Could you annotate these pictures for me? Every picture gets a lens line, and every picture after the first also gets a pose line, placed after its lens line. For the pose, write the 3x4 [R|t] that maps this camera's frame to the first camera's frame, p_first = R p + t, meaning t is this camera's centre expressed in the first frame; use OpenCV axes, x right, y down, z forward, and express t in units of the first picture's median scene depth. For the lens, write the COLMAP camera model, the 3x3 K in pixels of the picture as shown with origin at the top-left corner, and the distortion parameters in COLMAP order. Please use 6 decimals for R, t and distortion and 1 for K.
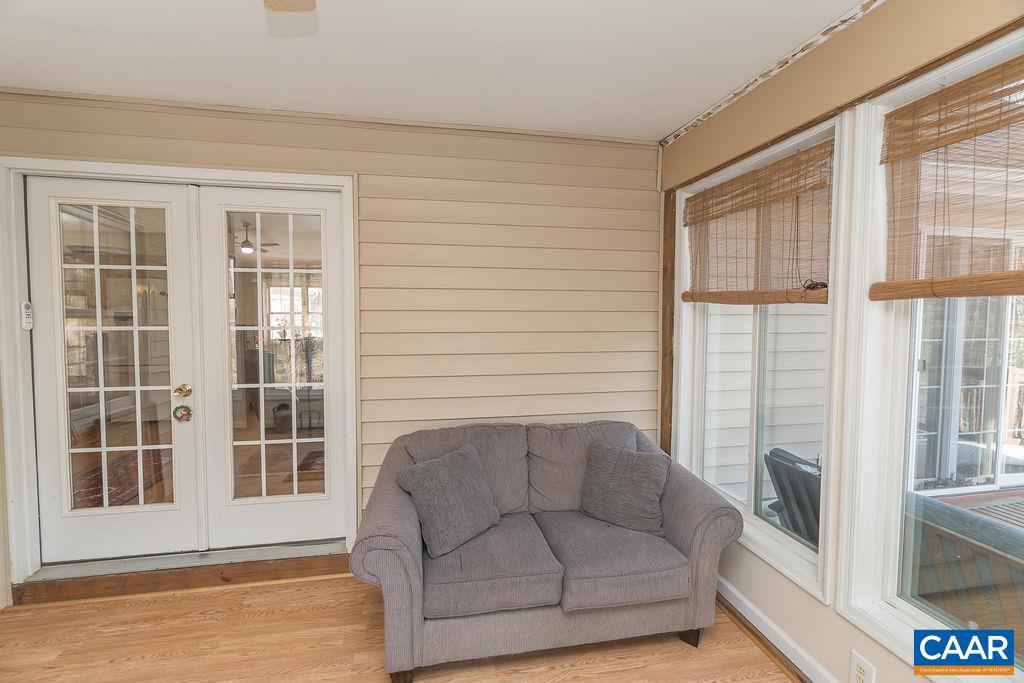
lens RADIAL K [[458.4, 0, 511.8], [0, 458.4, 336.7], [0, 0, 1]] dist [-0.002431, 0.001115]
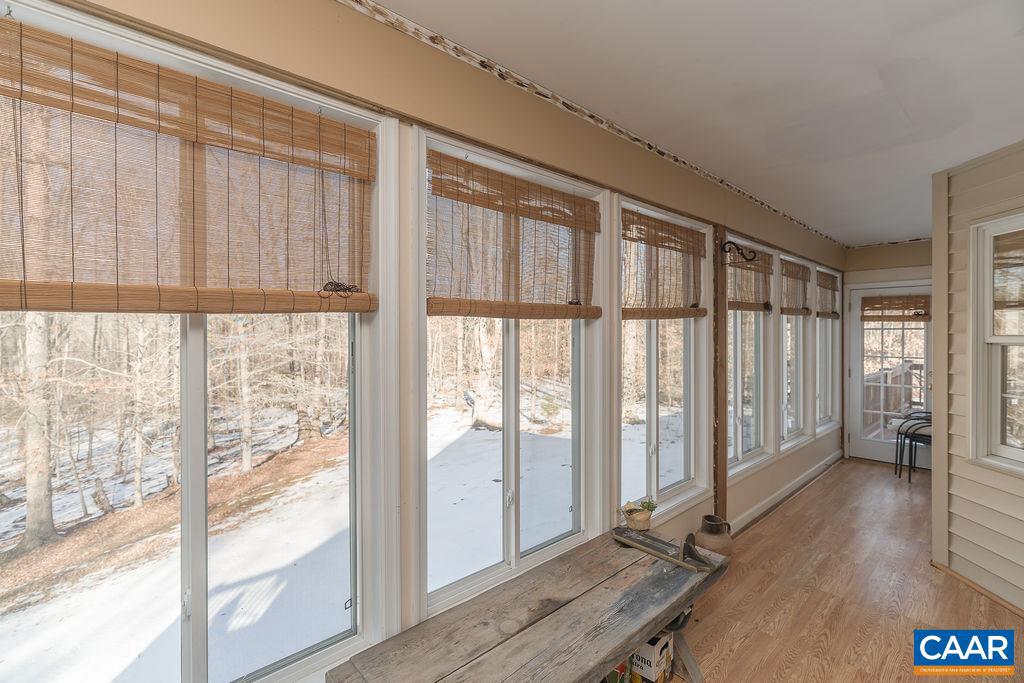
lens RADIAL K [[458.4, 0, 511.8], [0, 458.4, 336.7], [0, 0, 1]] dist [-0.002431, 0.001115]
pose [[-0.513349, -0.013193, 0.858079, -0.230905], [0.045693, 0.998043, 0.042681, -0.067743], [-0.856963, 0.061119, -0.511741, 1.324311]]
